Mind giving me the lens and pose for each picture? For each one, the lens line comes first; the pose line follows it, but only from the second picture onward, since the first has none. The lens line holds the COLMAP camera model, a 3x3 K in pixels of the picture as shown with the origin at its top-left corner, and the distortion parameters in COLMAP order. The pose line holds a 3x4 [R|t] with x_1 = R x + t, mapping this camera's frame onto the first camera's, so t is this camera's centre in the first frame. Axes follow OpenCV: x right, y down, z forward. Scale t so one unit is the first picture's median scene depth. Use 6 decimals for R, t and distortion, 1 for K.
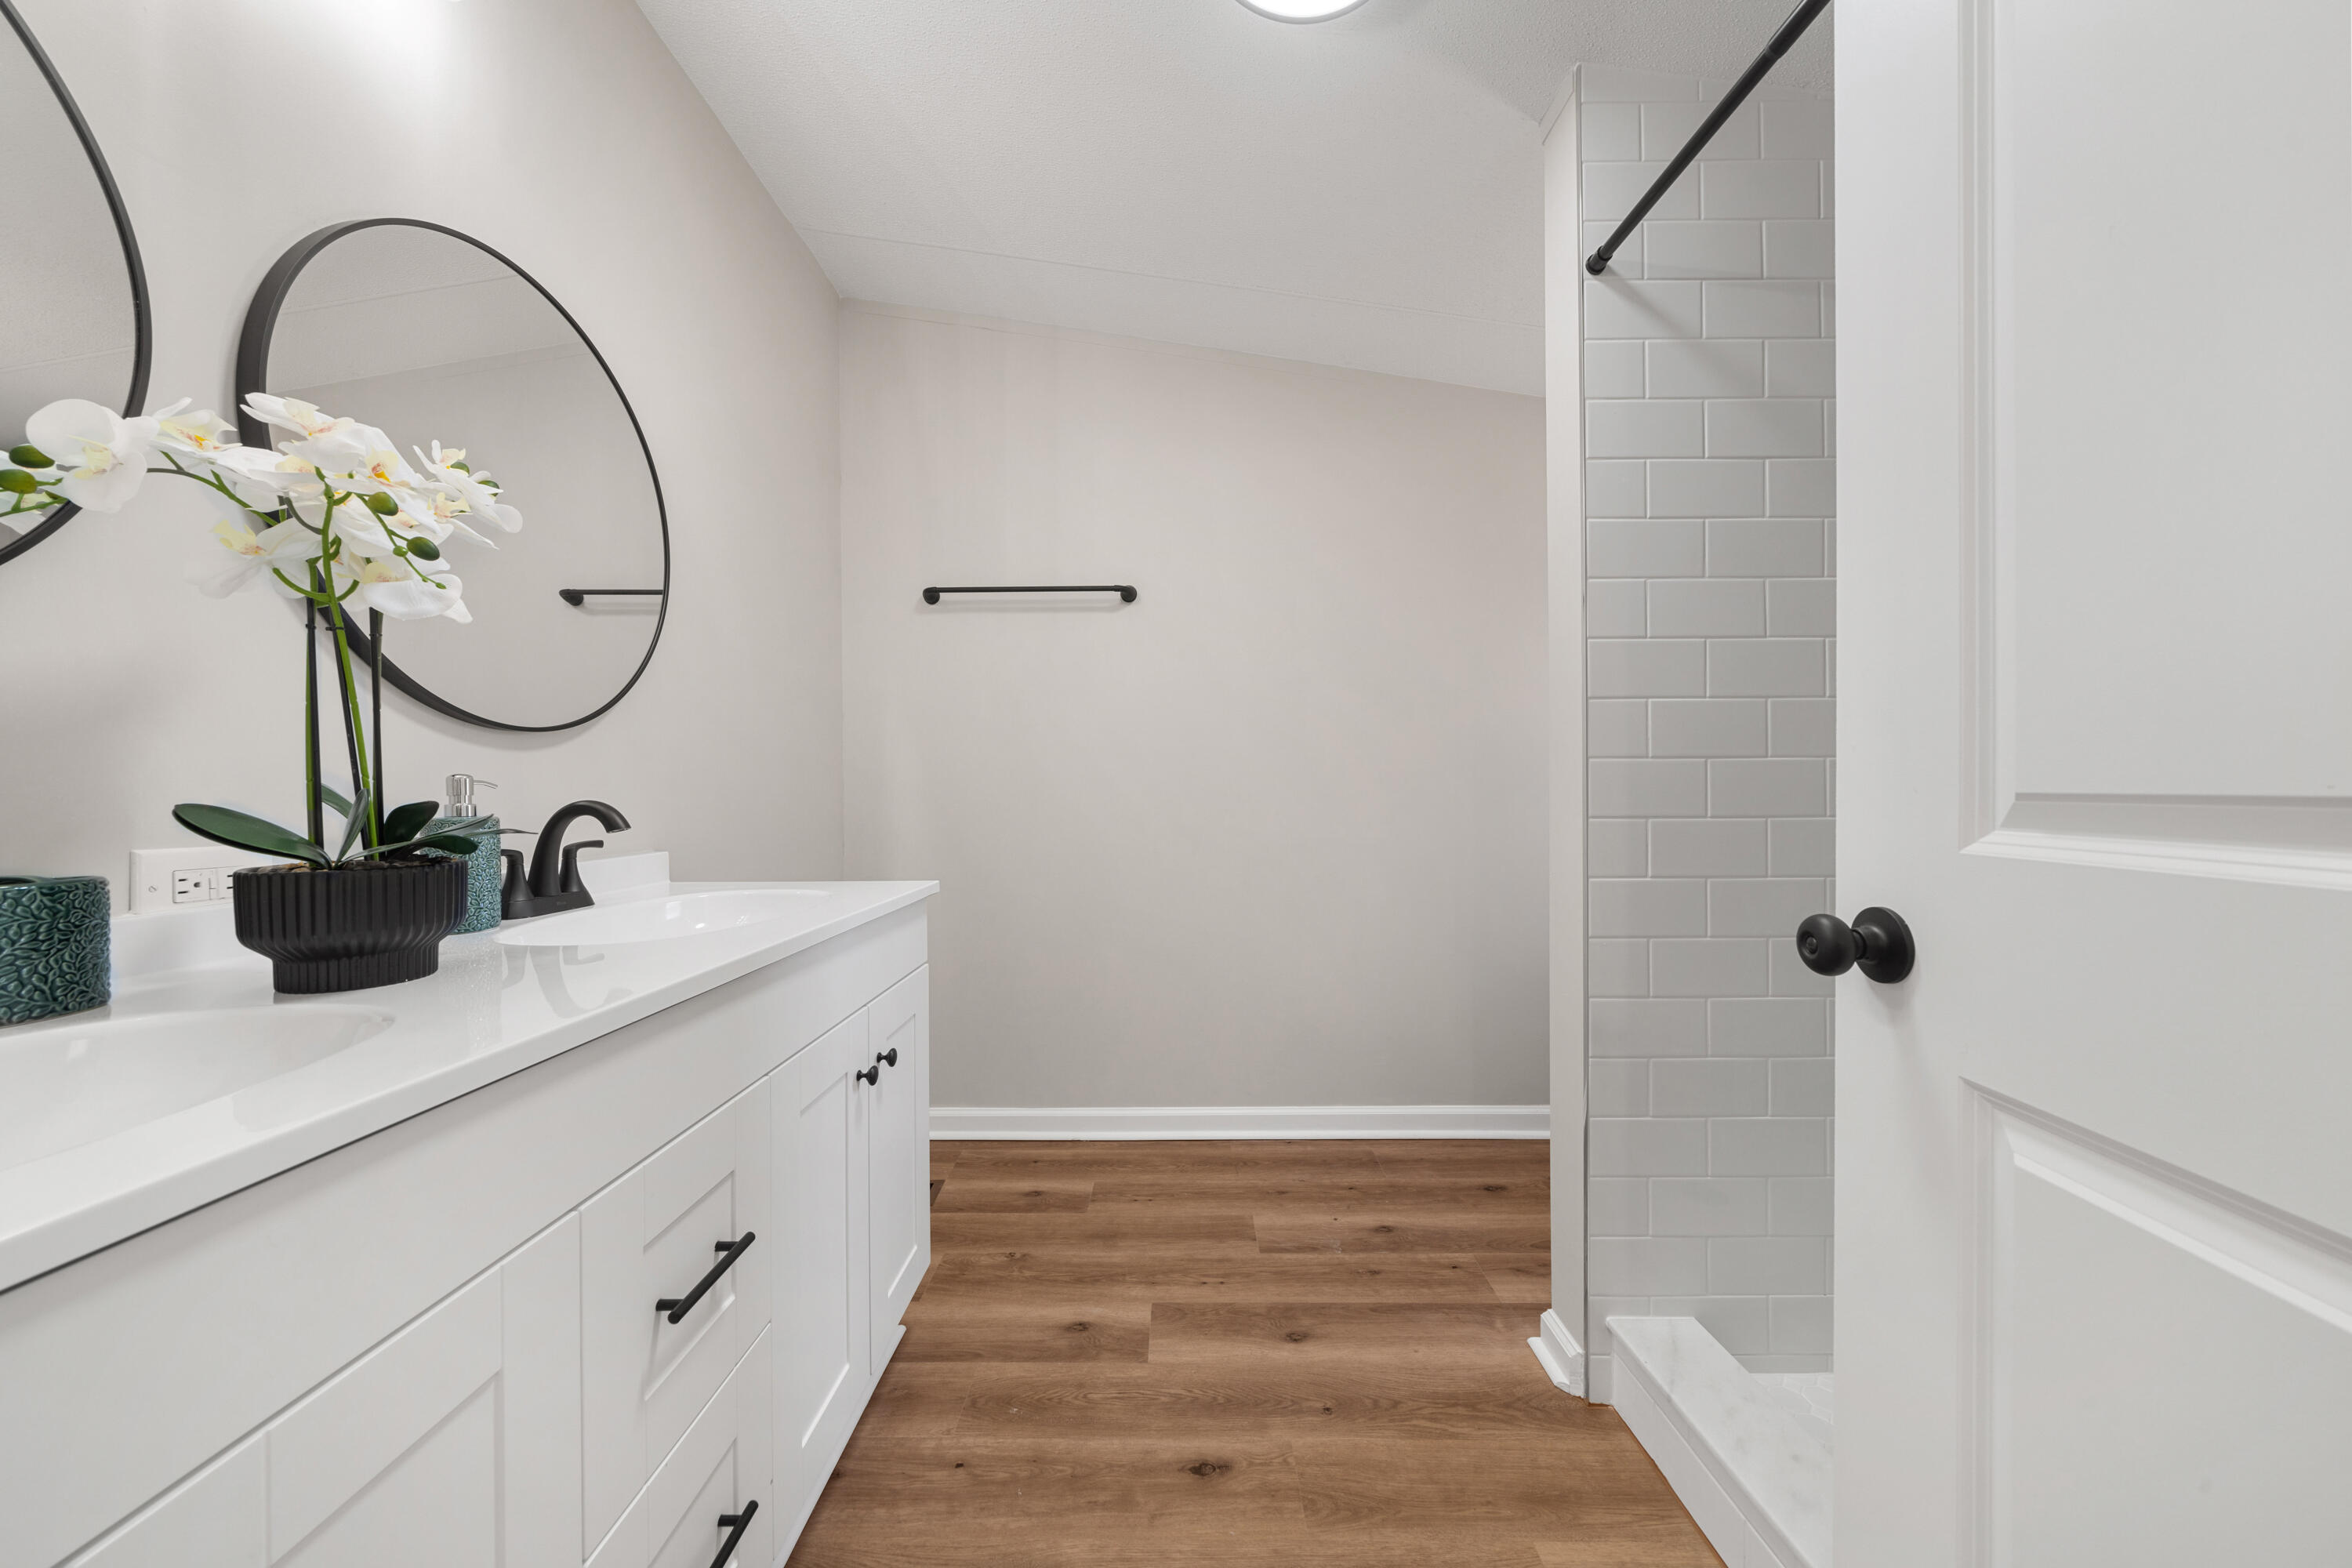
lens RADIAL K [[754.2, 0, 1171.9], [0, 754.2, 792.4], [0, 0, 1]] dist [-0.001954, 0.000036]
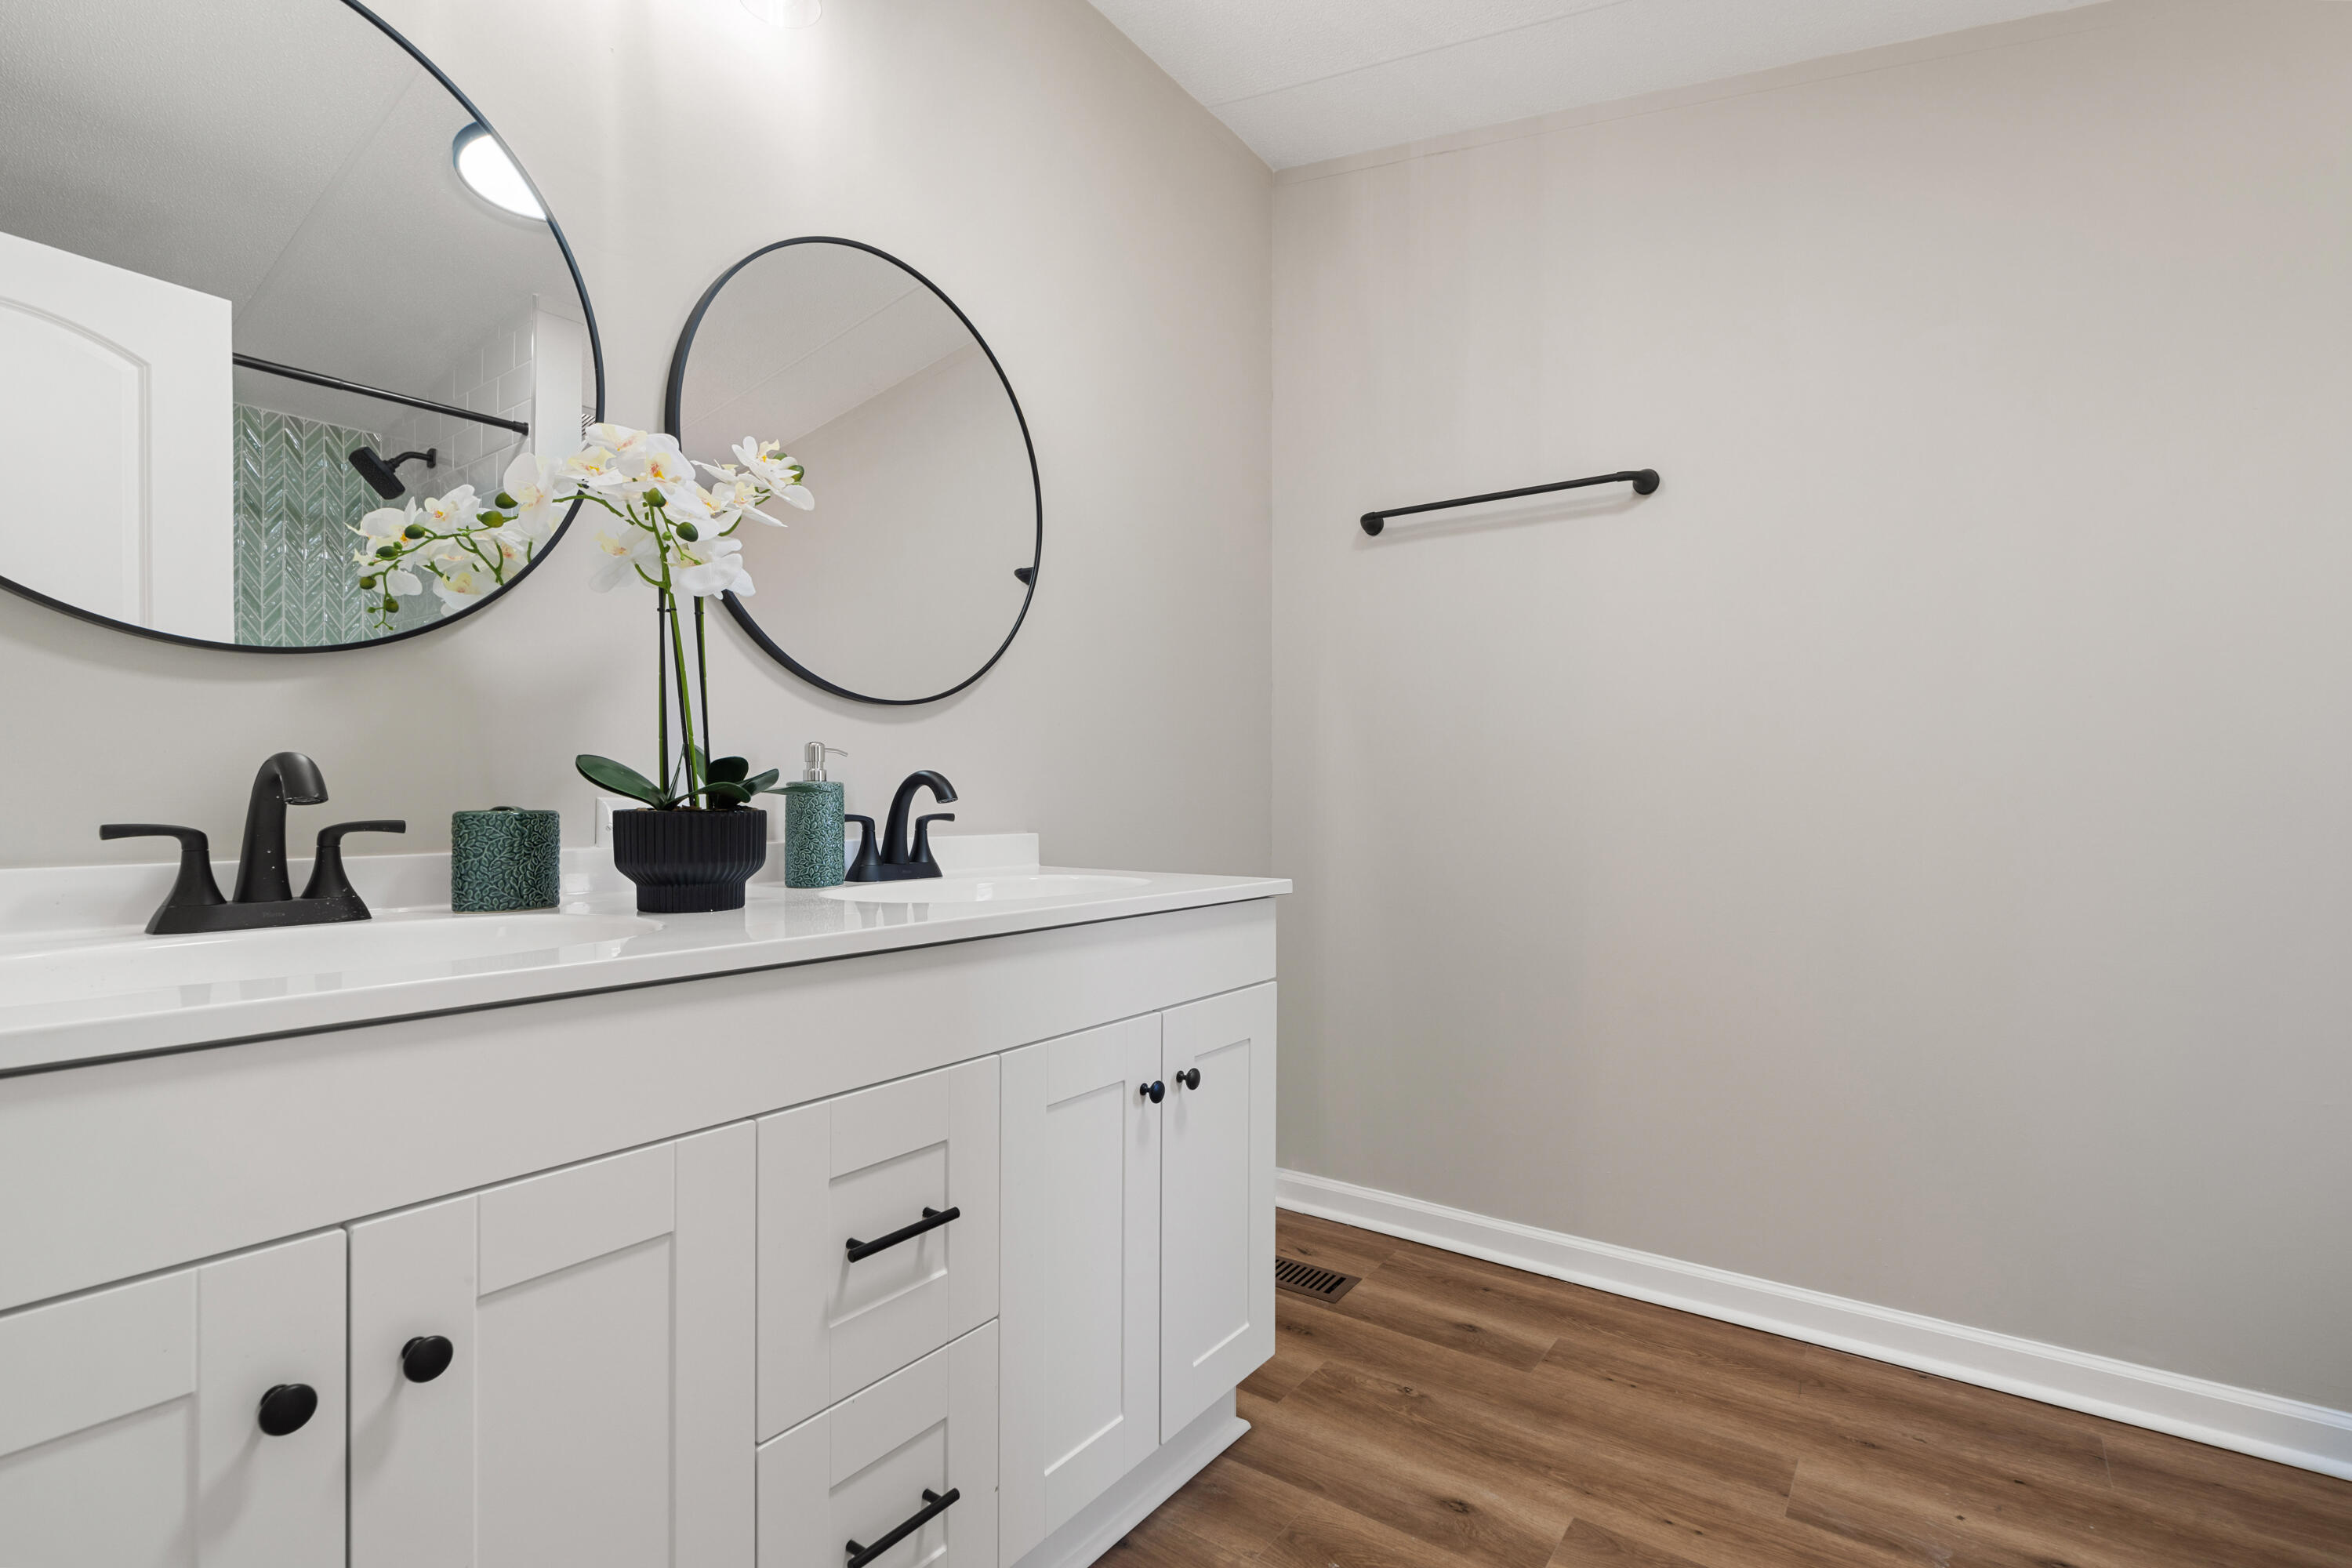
lens RADIAL K [[1019.0, 0, 1166.5], [0, 1019.0, 796.9], [0, 0, 1]] dist [0.001370, 0.000497]
pose [[0.838665, 0.013075, -0.544491, 0.158885], [-0.009491, 0.999911, 0.009392, 0.020470], [0.544565, -0.002709, 0.838714, 0.026326]]
